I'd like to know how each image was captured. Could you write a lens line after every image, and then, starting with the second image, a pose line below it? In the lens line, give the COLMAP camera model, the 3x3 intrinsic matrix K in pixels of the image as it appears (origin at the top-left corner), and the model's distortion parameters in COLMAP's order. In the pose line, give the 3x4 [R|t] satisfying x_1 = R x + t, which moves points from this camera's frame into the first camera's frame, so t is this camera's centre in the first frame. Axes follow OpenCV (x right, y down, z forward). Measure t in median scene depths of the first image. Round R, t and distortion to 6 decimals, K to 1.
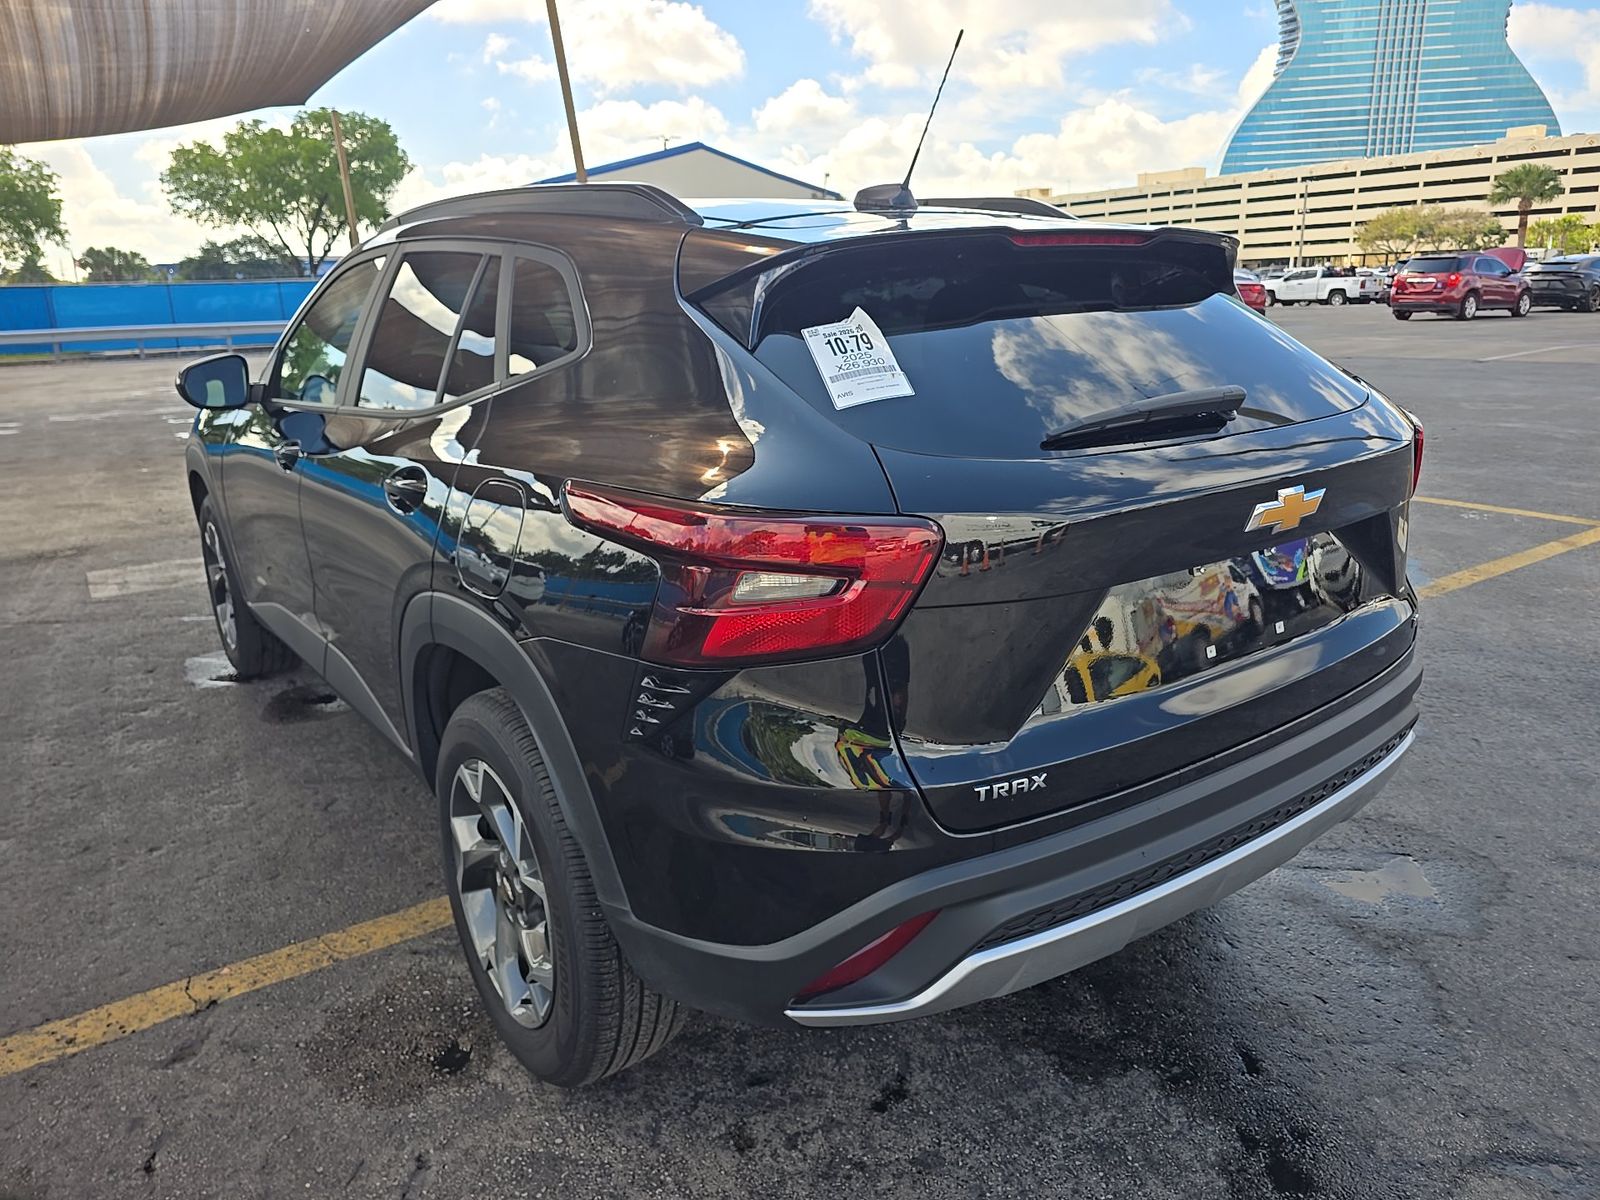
lens RADIAL K [[1175.2, 0, 800.0], [0, 1175.2, 600.0], [0, 0, 1]] dist [-0.028301, 0.001273]
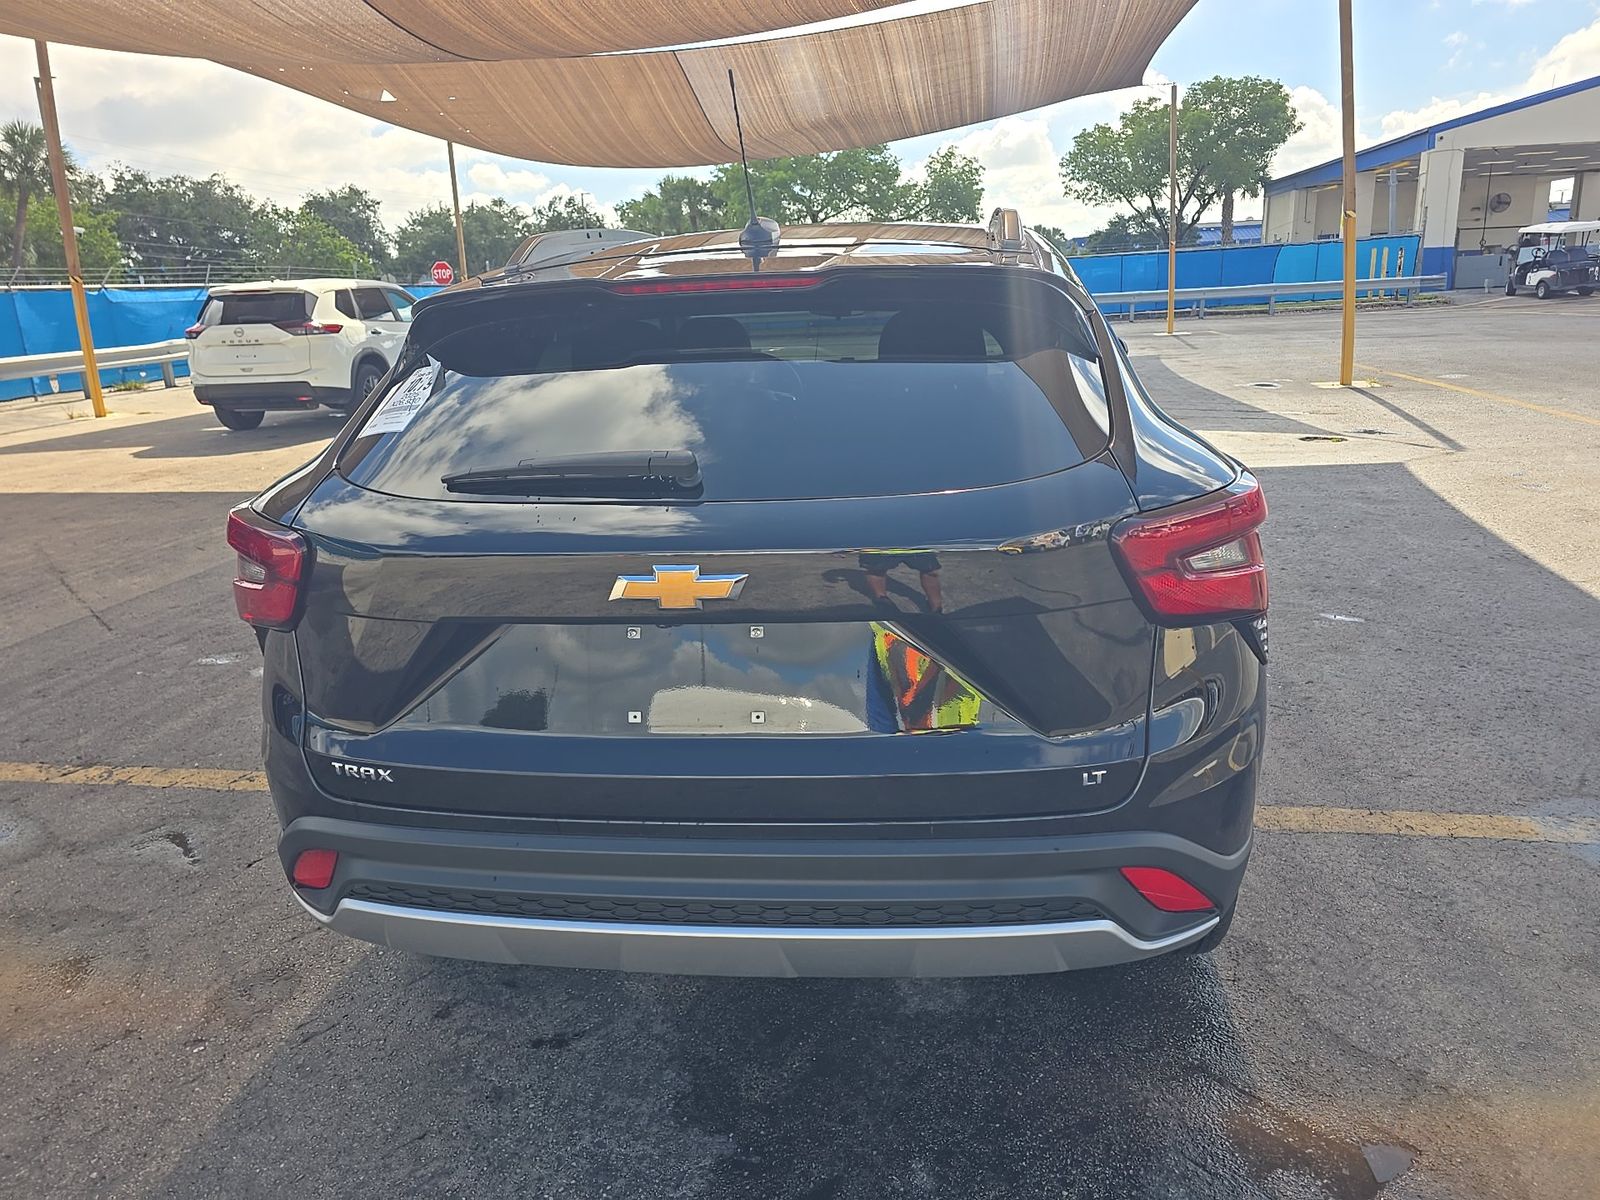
lens RADIAL K [[1175.2, 0, 800.0], [0, 1175.2, 600.0], [0, 0, 1]] dist [-0.028301, 0.001273]
pose [[0.670580, 0.169936, -0.722111, 0.158718], [-0.142931, 0.984767, 0.099016, -0.023621], [0.727938, 0.036814, 0.684654, 0.060538]]
